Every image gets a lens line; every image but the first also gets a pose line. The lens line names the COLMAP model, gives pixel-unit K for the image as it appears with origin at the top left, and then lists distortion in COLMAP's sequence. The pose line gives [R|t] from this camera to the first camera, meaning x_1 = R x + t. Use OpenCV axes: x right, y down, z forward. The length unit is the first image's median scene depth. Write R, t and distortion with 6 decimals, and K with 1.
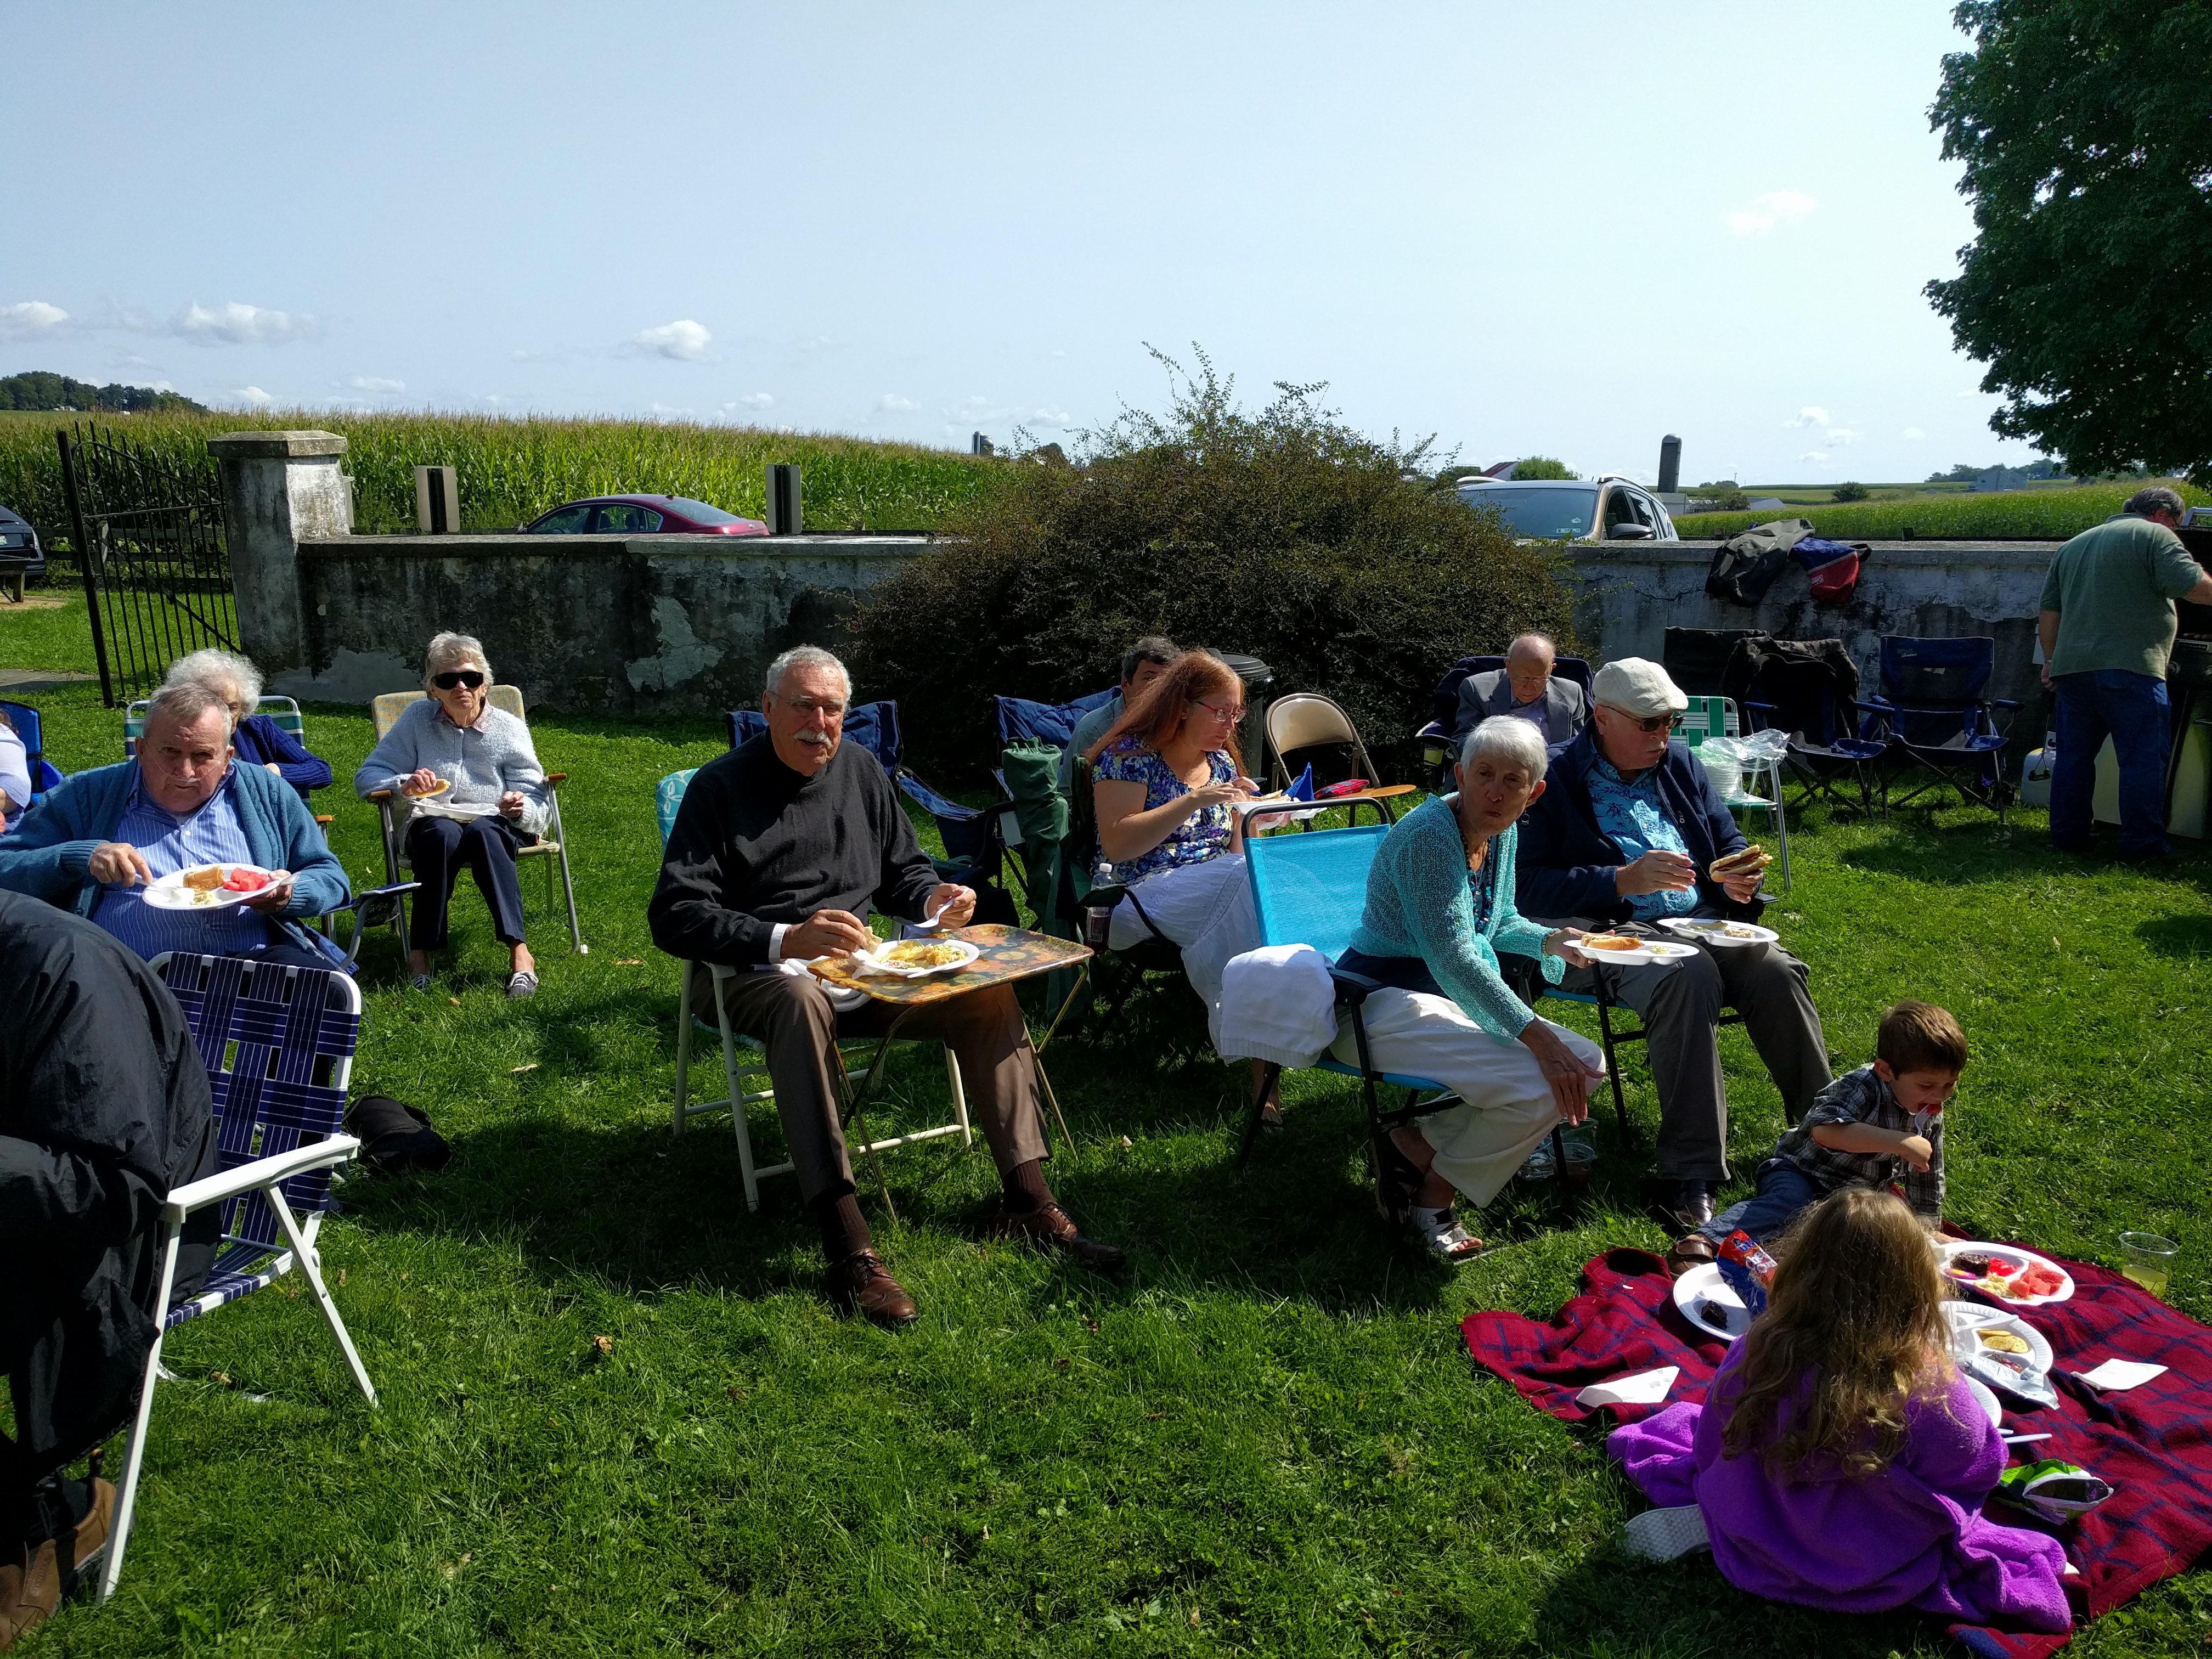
lens RADIAL K [[1685.8, 0, 1071.0], [0, 1685.8, 657.6], [0, 0, 1]] dist [-0.092015, 0.171513]
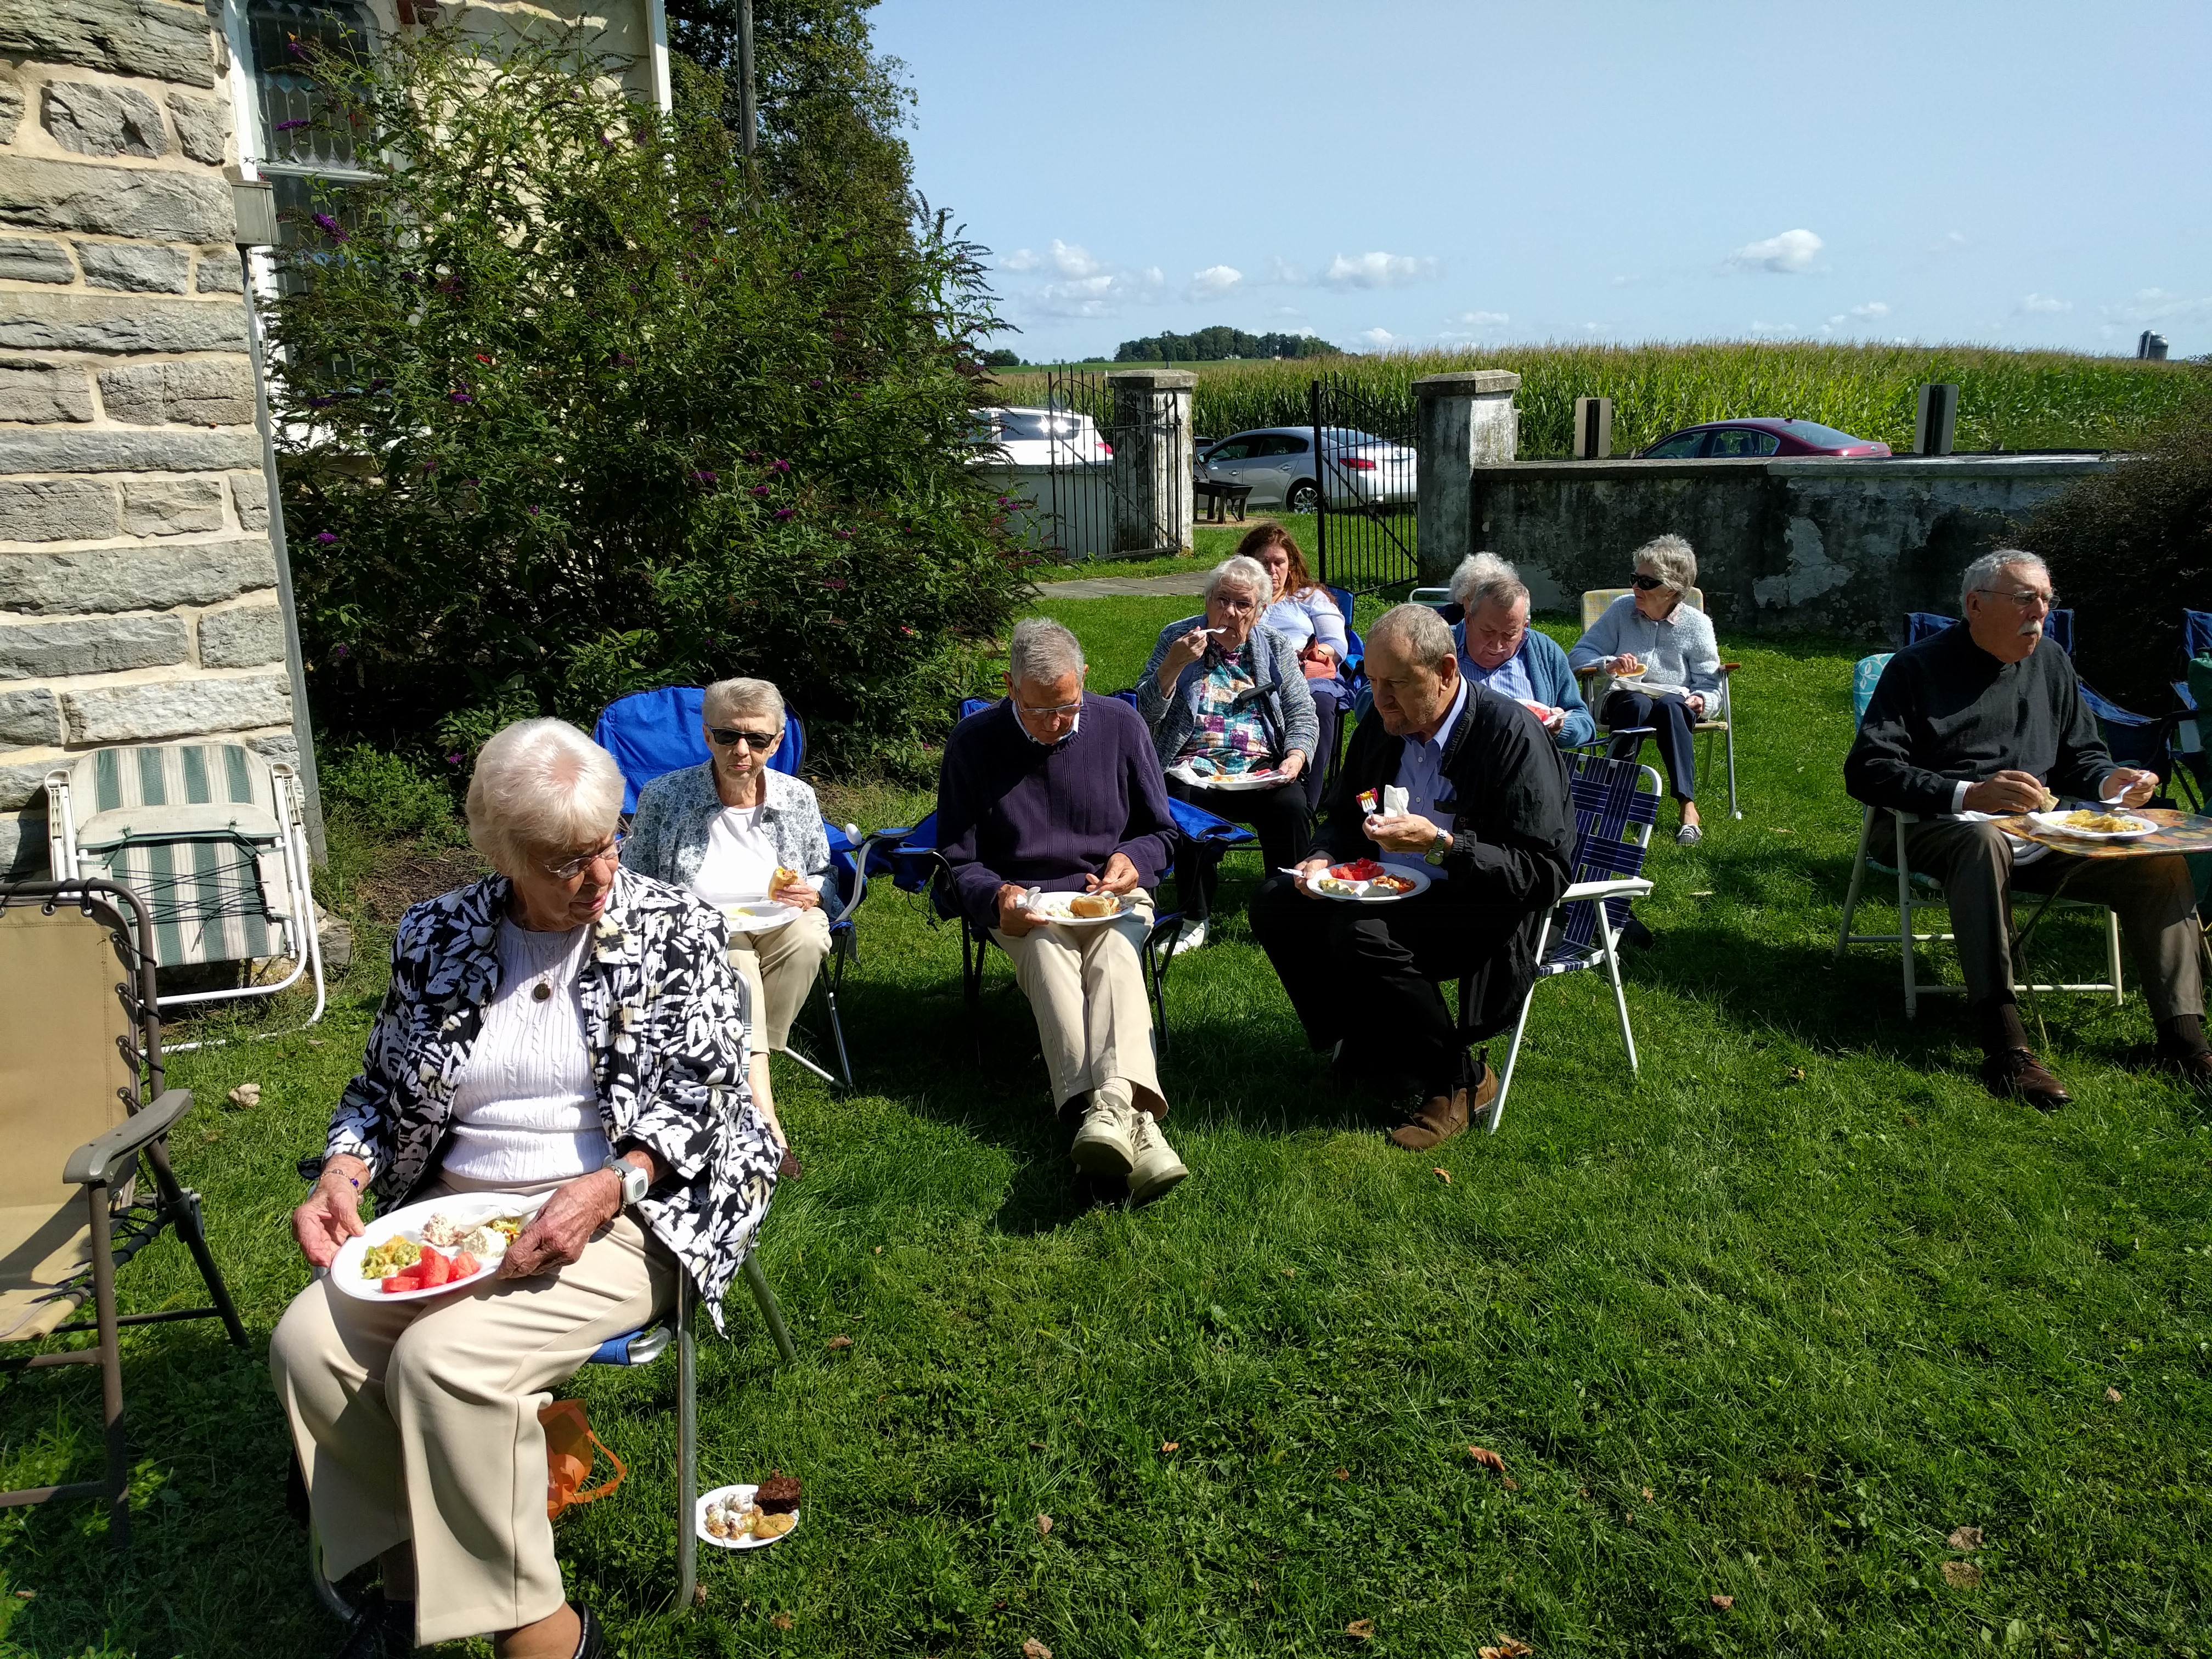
lens RADIAL K [[1624.5, 0, 1107.8], [0, 1624.5, 793.2], [0, 0, 1]] dist [-0.021065, 0.029311]
pose [[0.819550, 0.099825, -0.564245, -0.014530], [-0.026489, 0.990256, 0.136719, 0.016126], [0.572395, -0.097102, 0.814209, -0.193727]]
